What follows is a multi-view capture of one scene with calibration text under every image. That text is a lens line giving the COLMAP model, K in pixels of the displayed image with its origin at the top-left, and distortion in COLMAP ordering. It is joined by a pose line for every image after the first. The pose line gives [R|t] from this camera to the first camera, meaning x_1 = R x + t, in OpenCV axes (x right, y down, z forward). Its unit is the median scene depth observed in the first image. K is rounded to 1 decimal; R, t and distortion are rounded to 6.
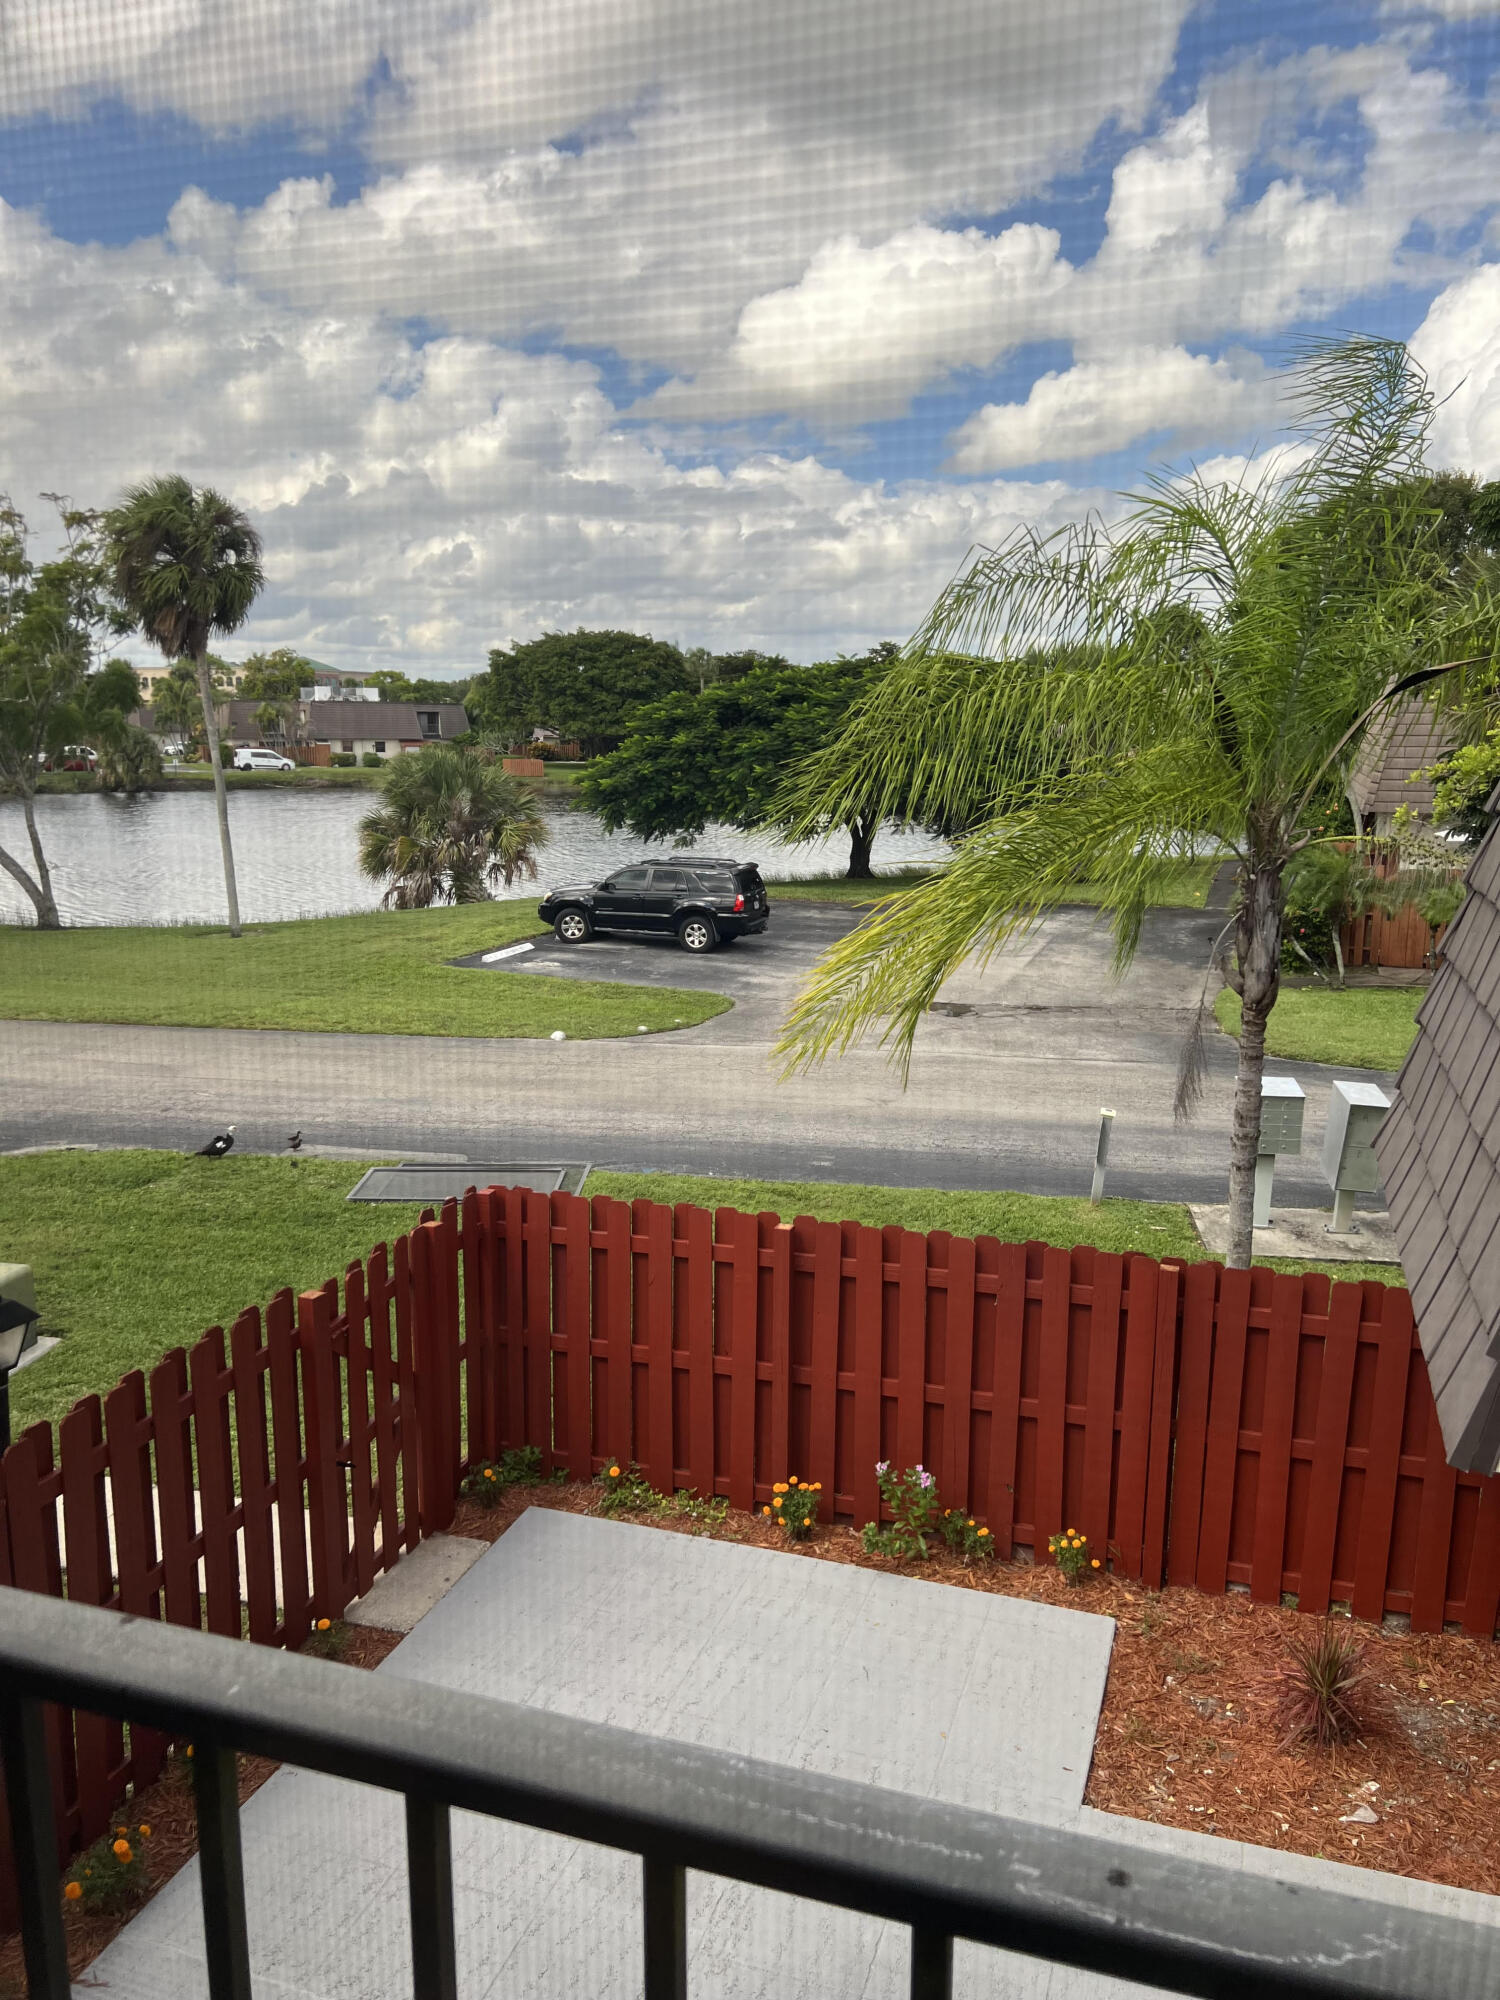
lens RADIAL K [[1436.2, 0, 750.0], [0, 1436.2, 1000.0], [0, 0, 1]] dist [0.001891, -0.000988]
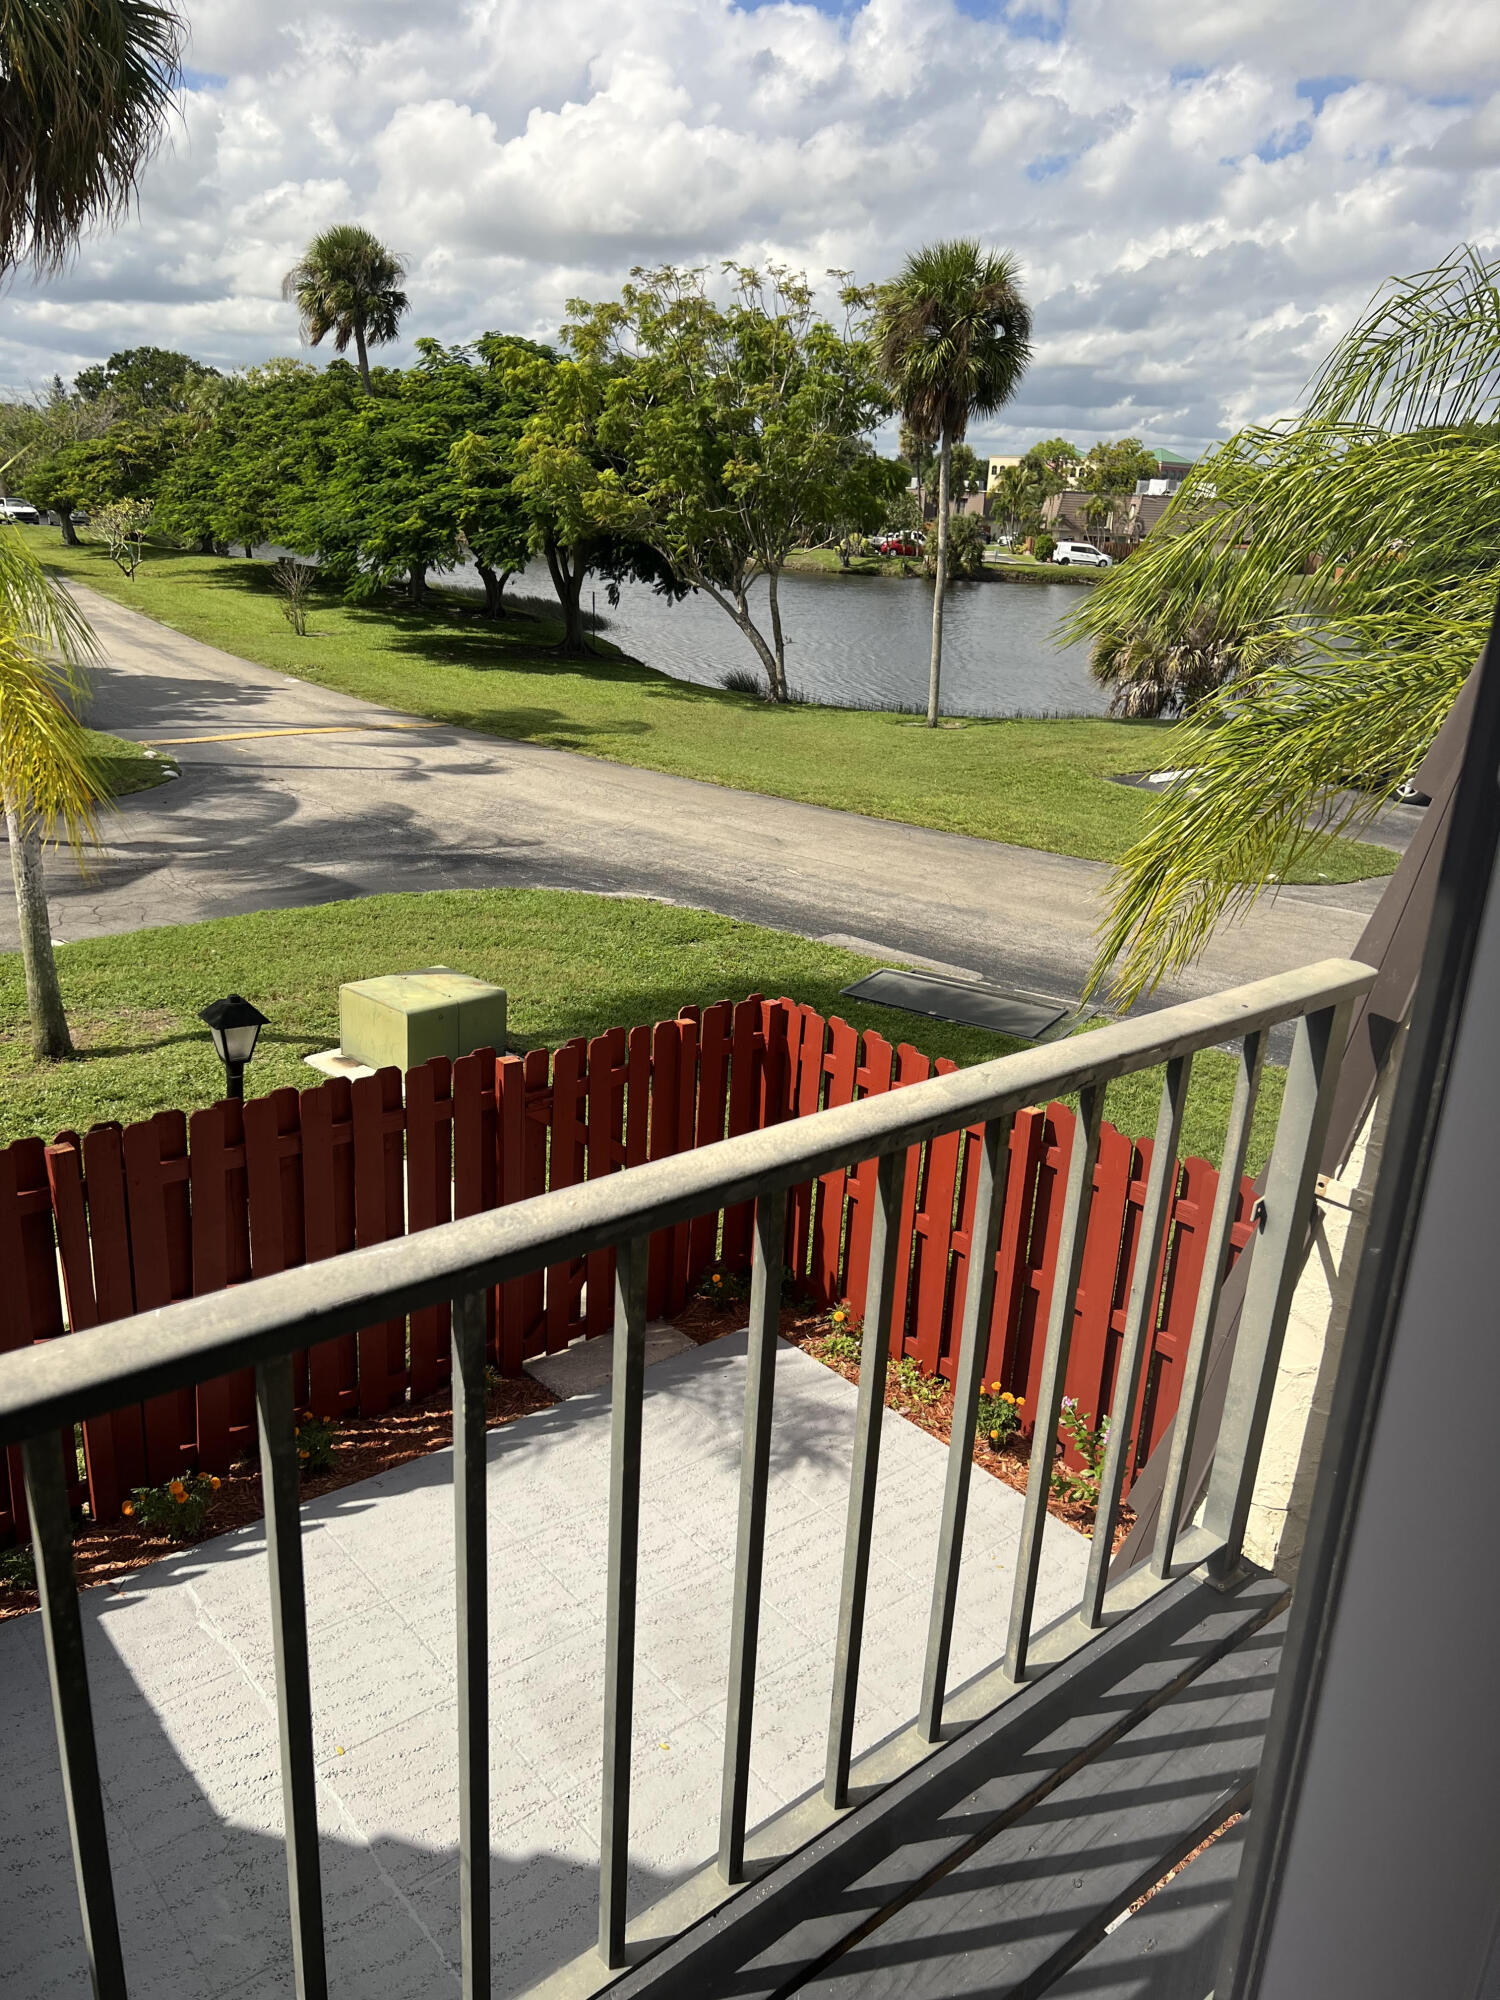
lens RADIAL K [[1466.8, 0, 750.0], [0, 1466.8, 1000.0], [0, 0, 1]] dist [0.004168, -0.066229]
pose [[0.854357, 0.198944, -0.480099, 0.136414], [-0.137118, 0.977383, 0.161000, -0.010590], [0.501271, -0.071721, 0.862313, 0.082846]]
